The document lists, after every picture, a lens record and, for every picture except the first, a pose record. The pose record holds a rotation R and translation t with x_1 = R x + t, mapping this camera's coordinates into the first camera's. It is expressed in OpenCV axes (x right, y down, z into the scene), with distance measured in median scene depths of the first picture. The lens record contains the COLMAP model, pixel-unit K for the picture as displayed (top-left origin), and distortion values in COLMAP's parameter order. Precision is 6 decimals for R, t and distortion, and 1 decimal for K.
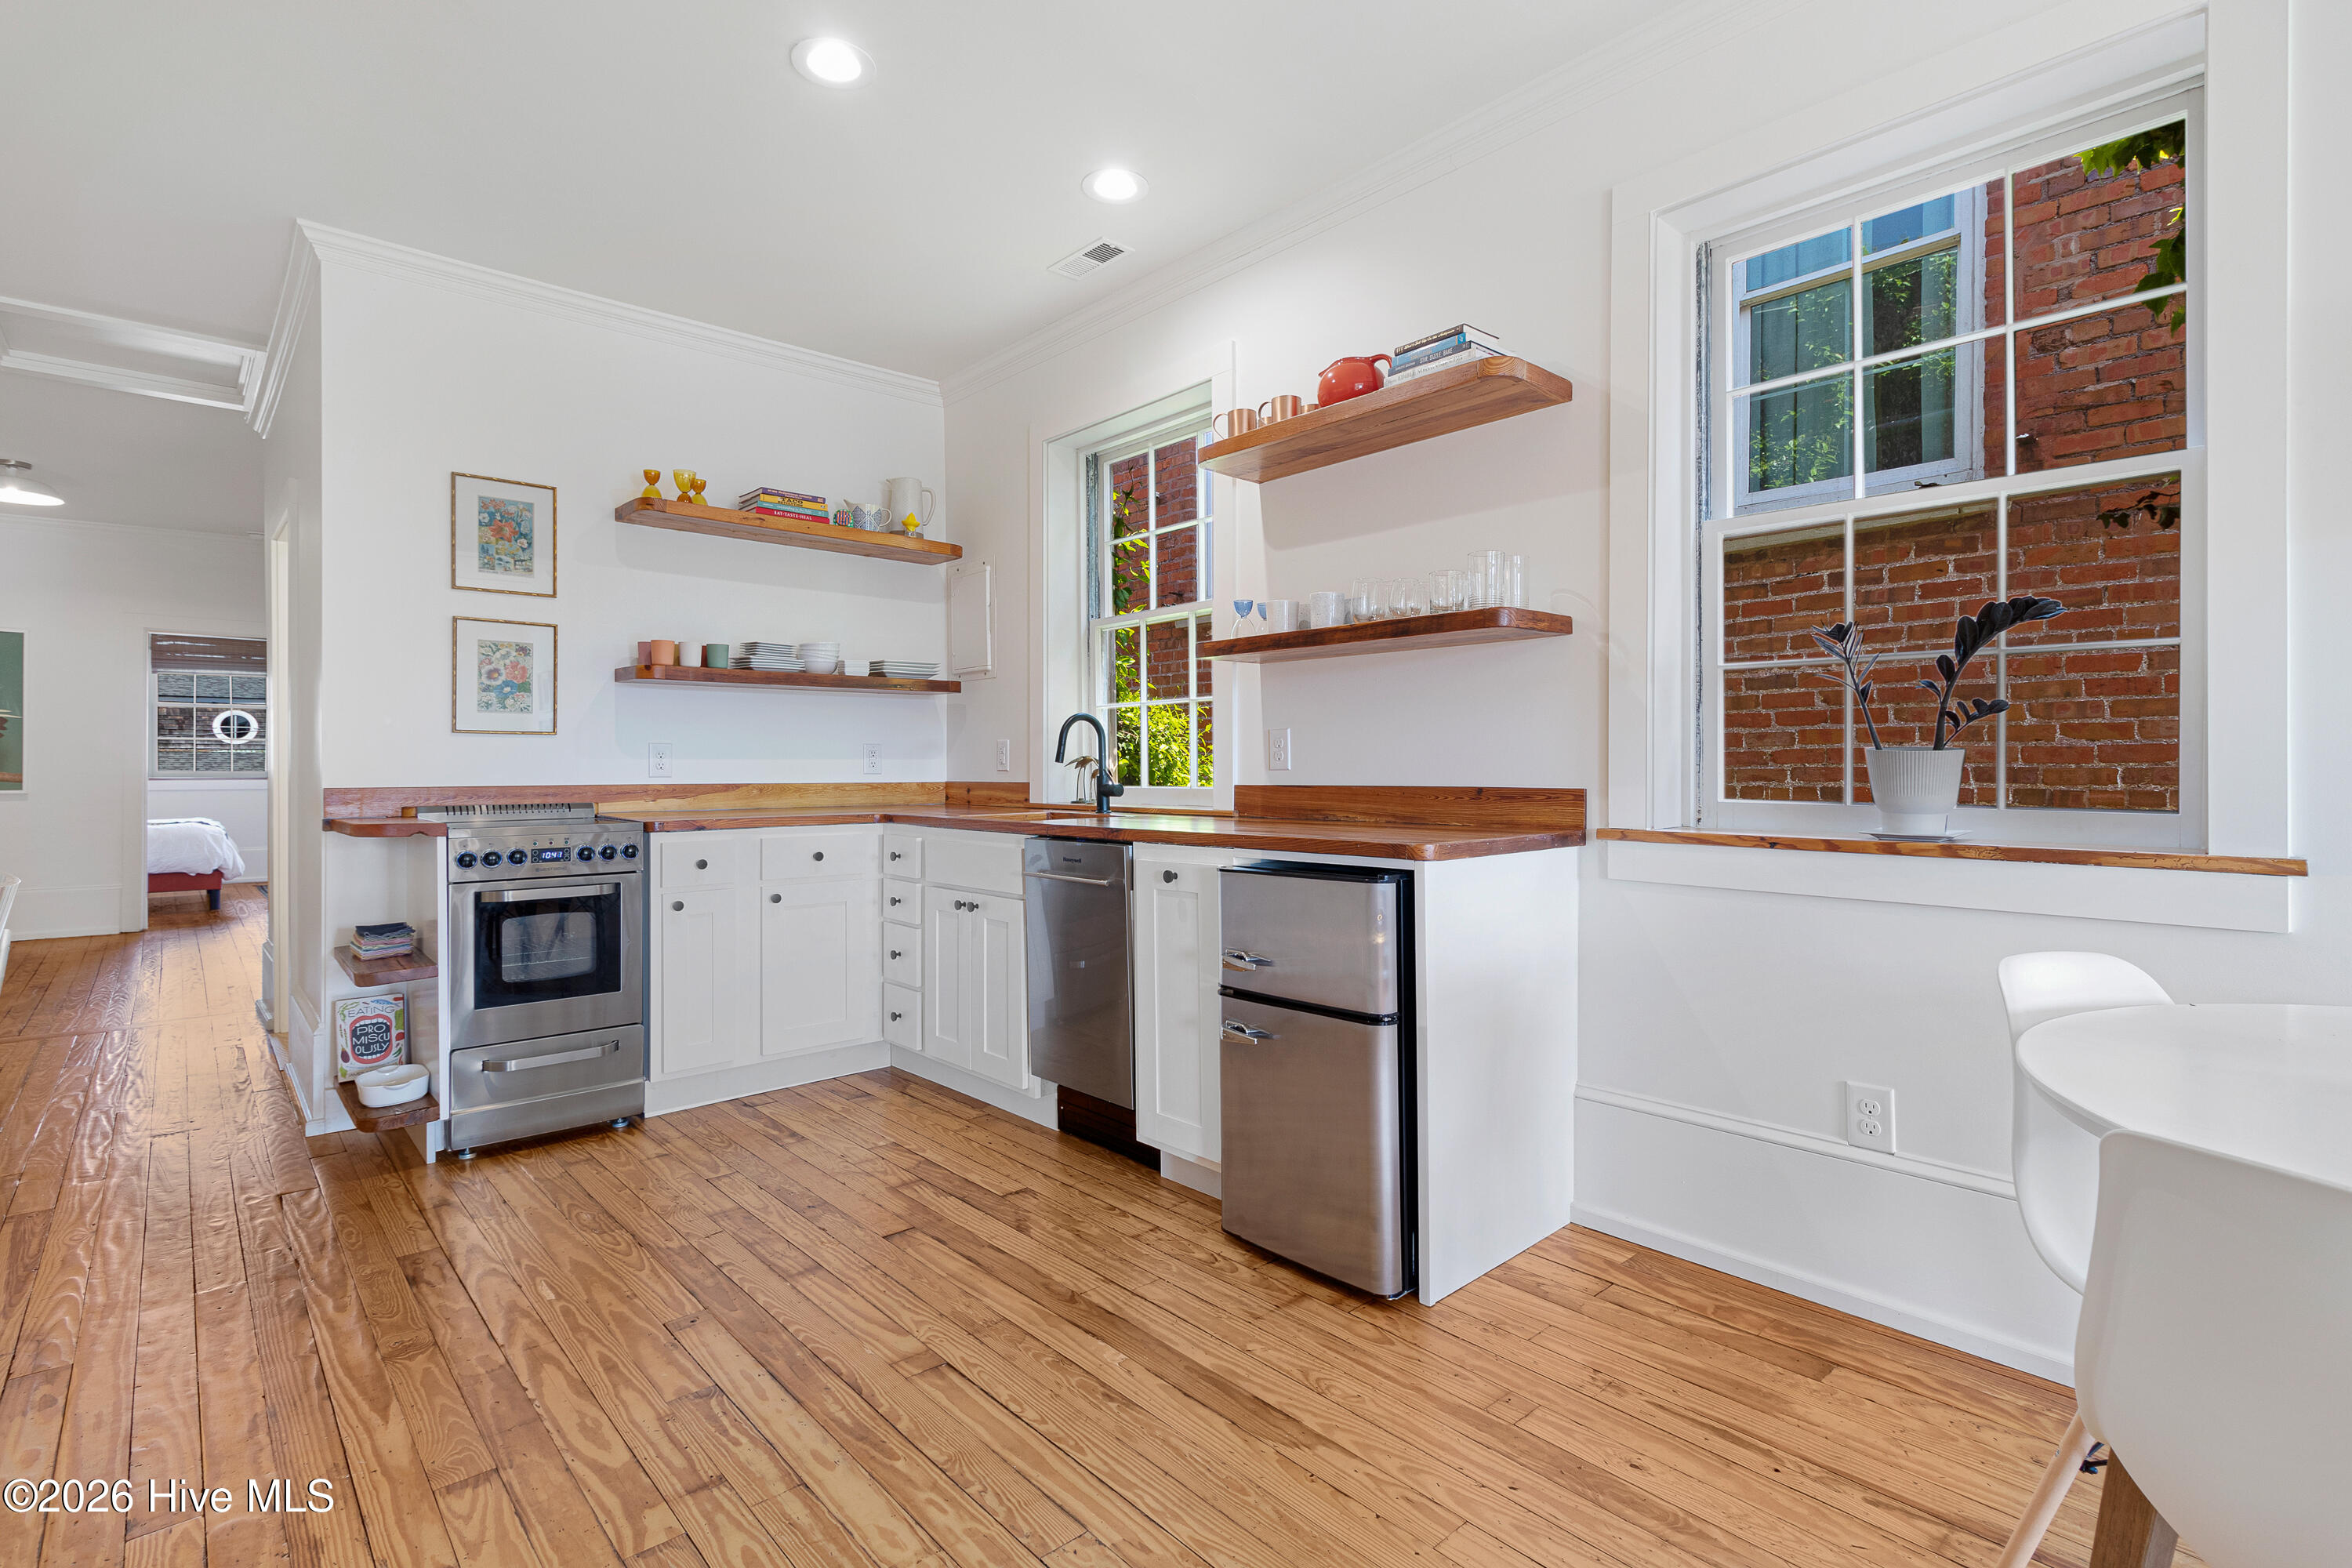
lens RADIAL K [[1083.8, 0, 1162.2], [0, 1083.8, 754.9], [0, 0, 1]] dist [-0.000721, 0.000603]
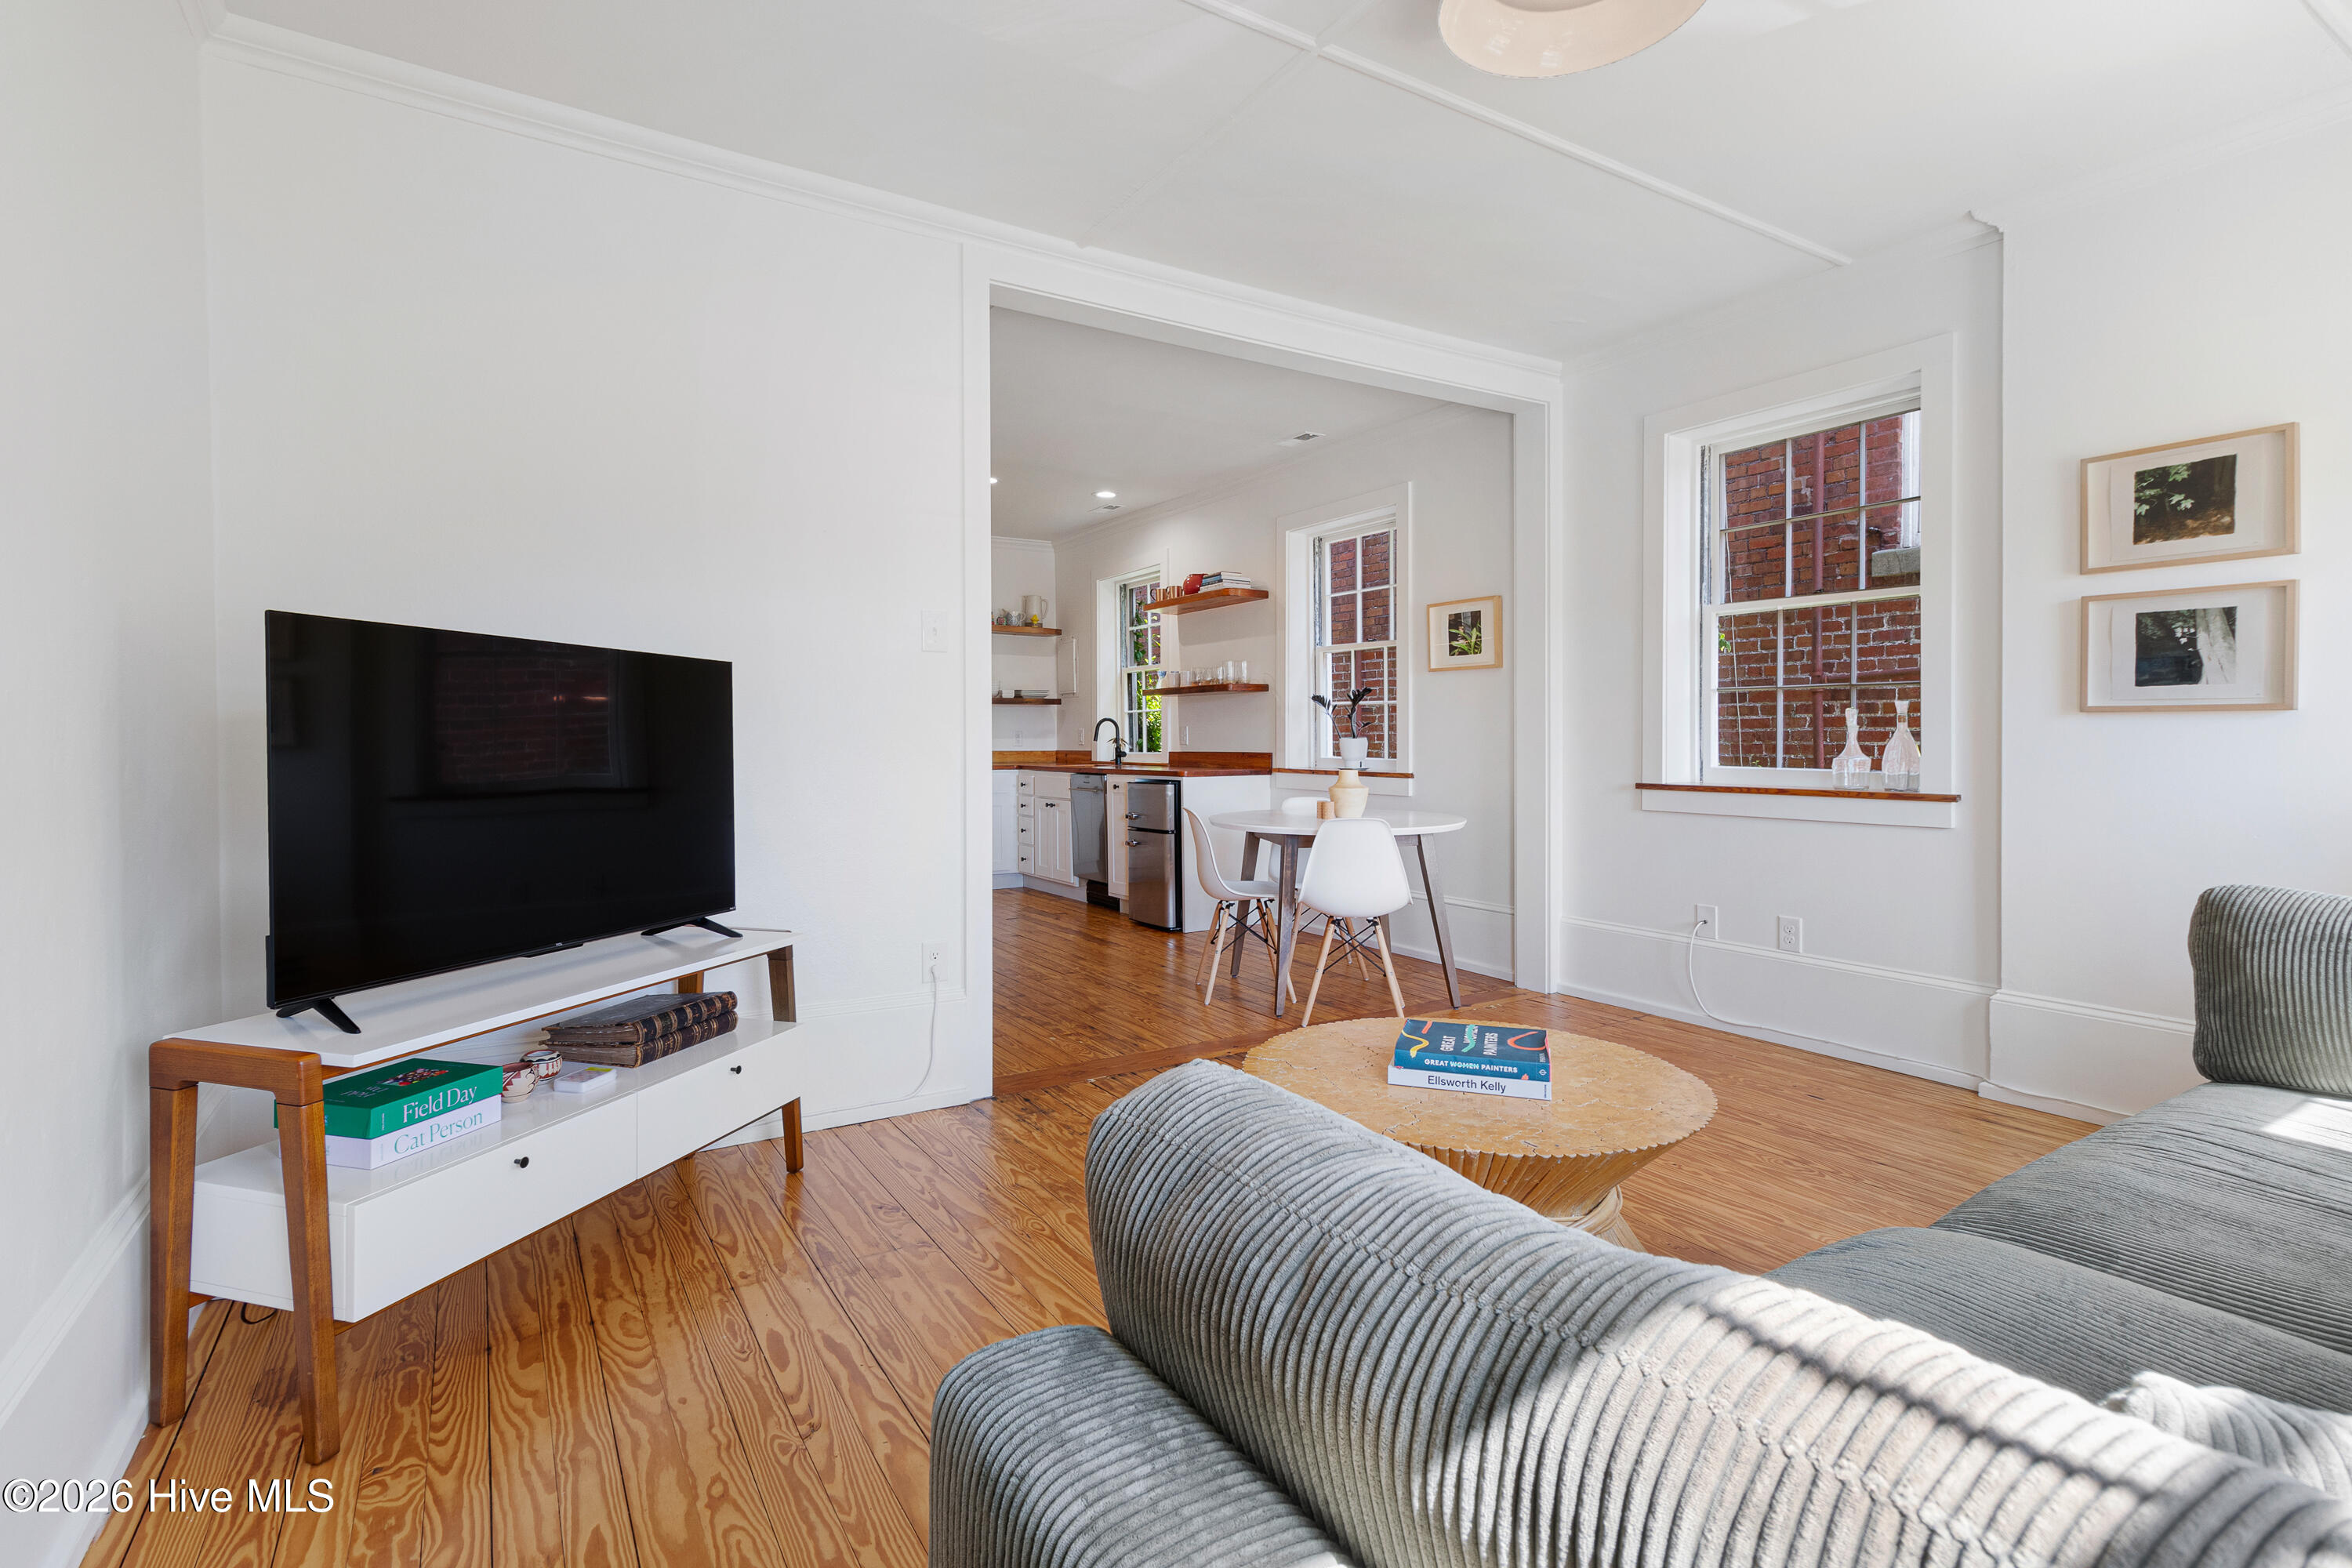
lens RADIAL K [[1114.3, 0, 1145.8], [0, 1114.3, 740.9], [0, 0, 1]] dist [0.000279, 0.000081]
pose [[0.981176, 0.001873, -0.193107, 0.607792], [0.000361, 0.999933, 0.011532, -0.026198], [0.193116, -0.011385, 0.981110, -1.621032]]
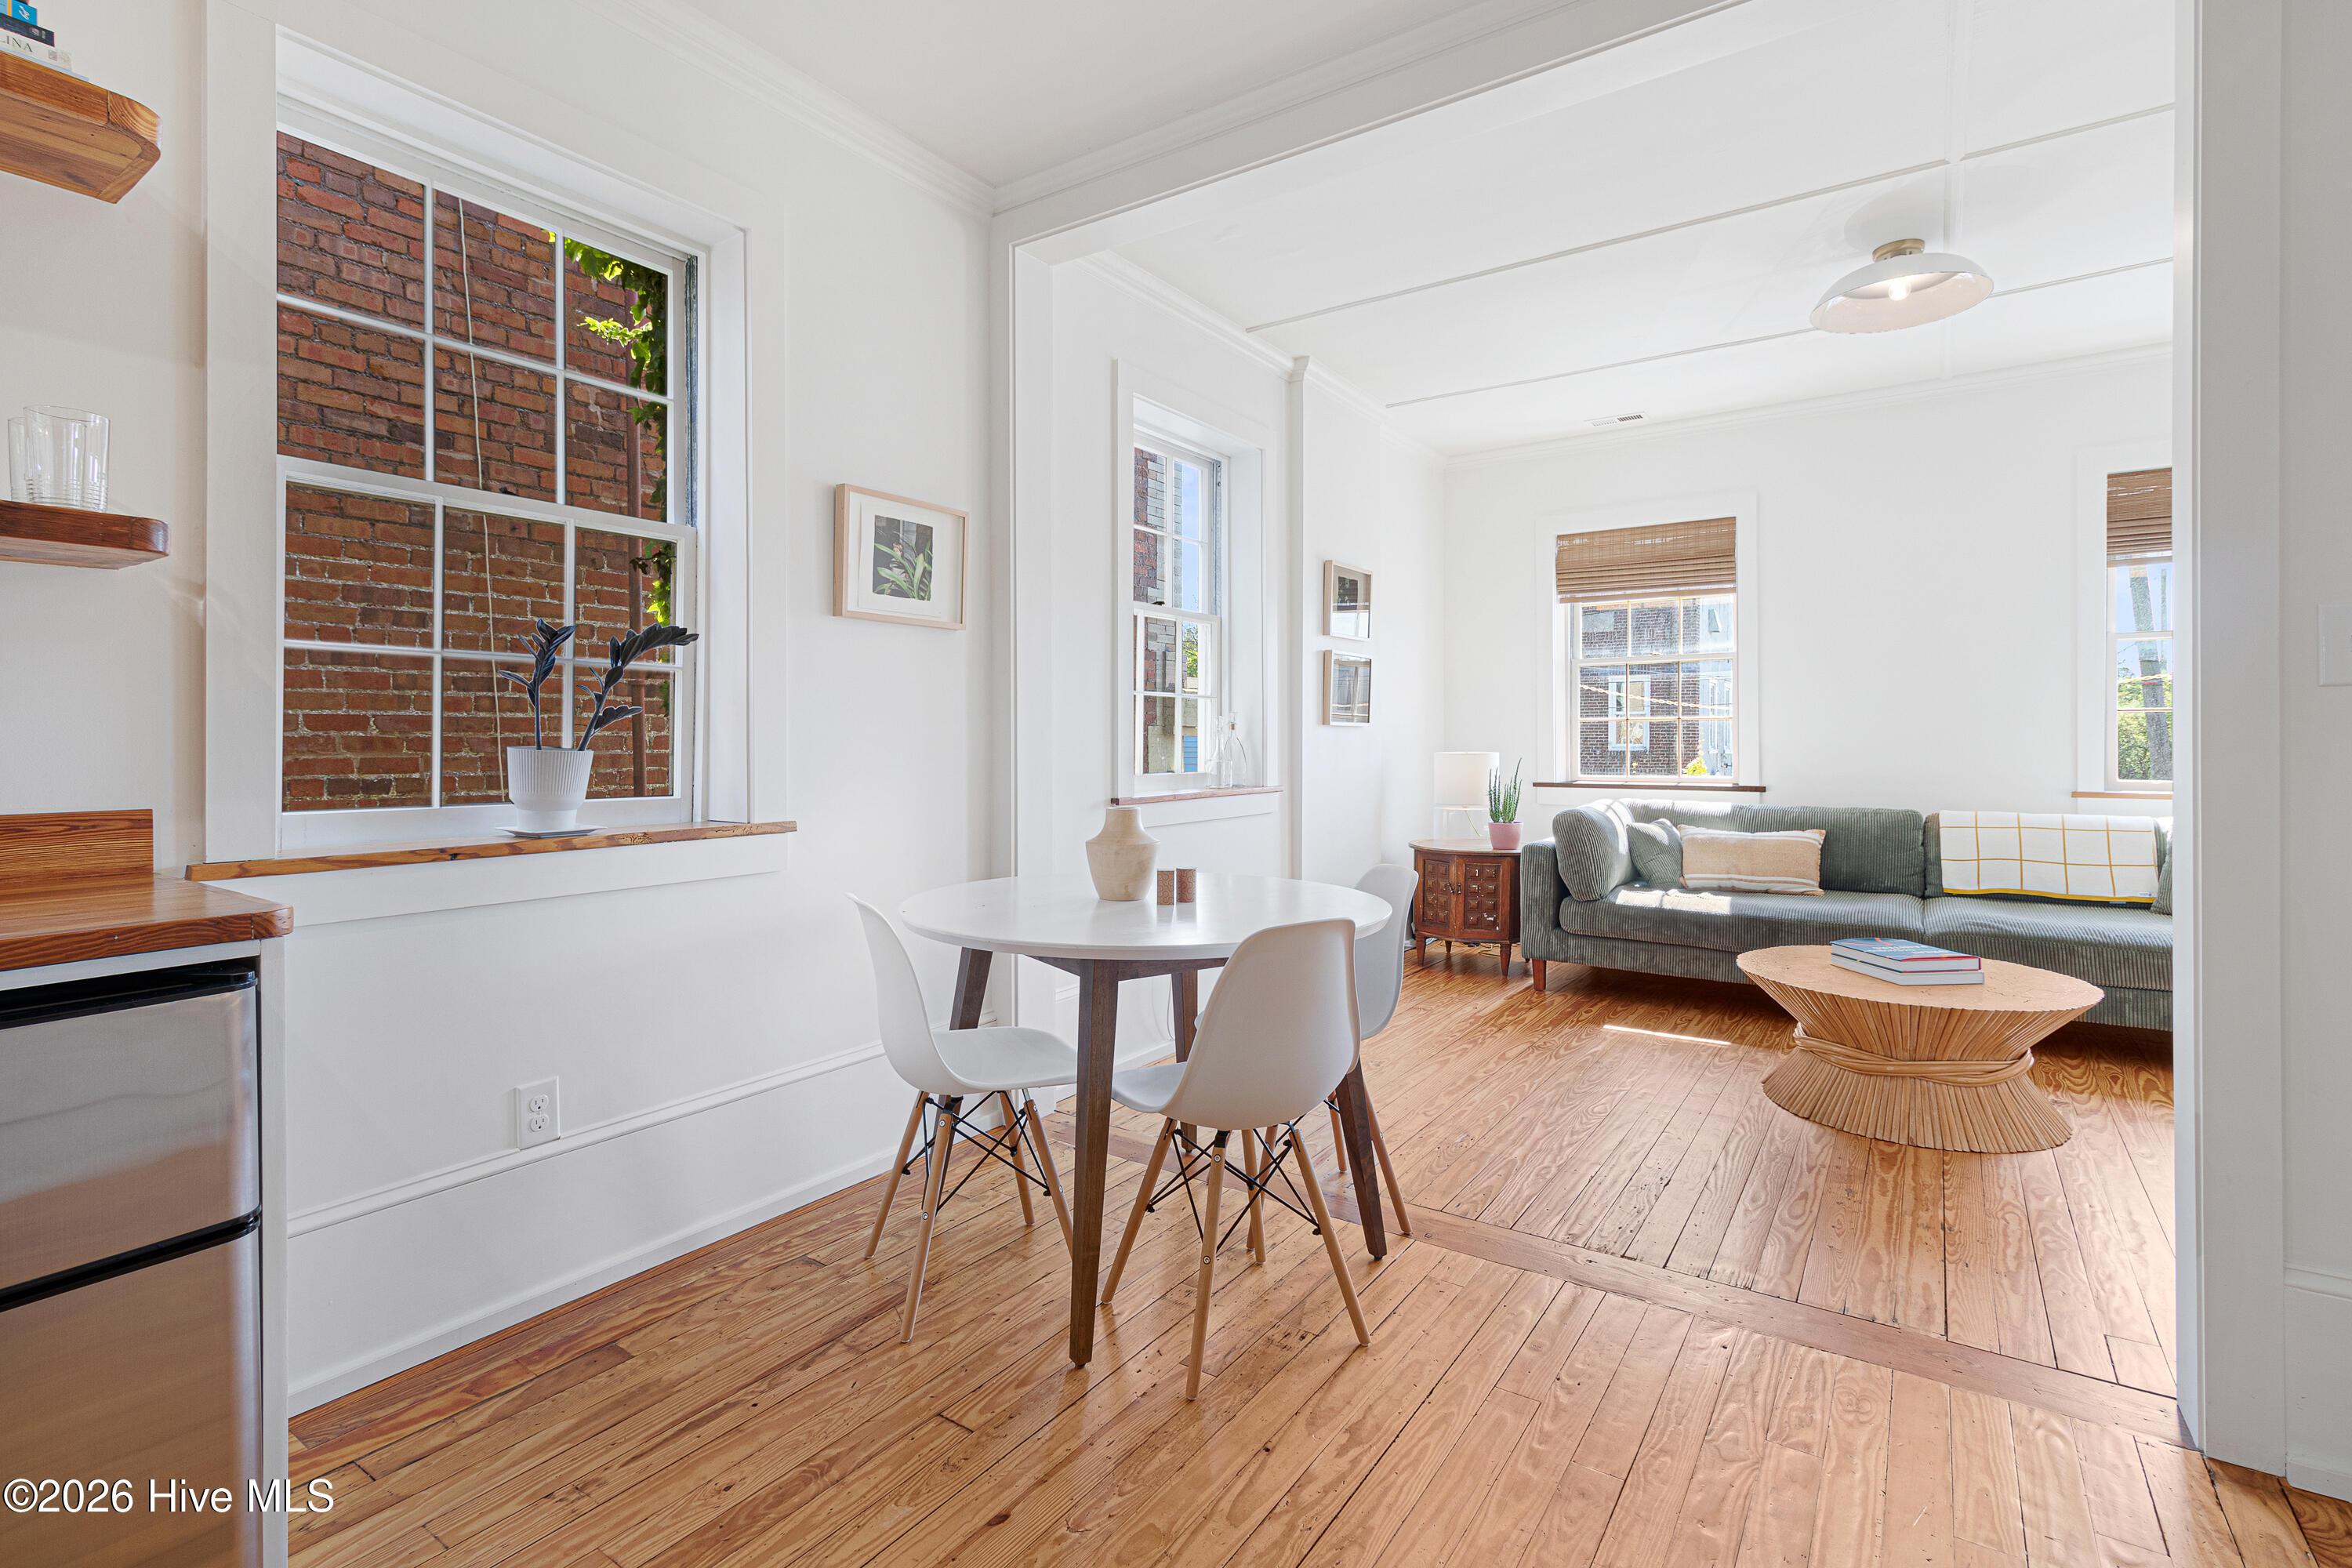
lens RADIAL K [[1110.5, 0, 1199.8], [0, 1110.5, 735.6], [0, 0, 1]] dist [0.000509, 0.000631]
pose [[-0.247632, 0.003180, 0.968849, -0.426334], [-0.004432, 0.999980, -0.004415, -0.013939], [-0.968844, -0.005388, -0.247613, 0.554938]]
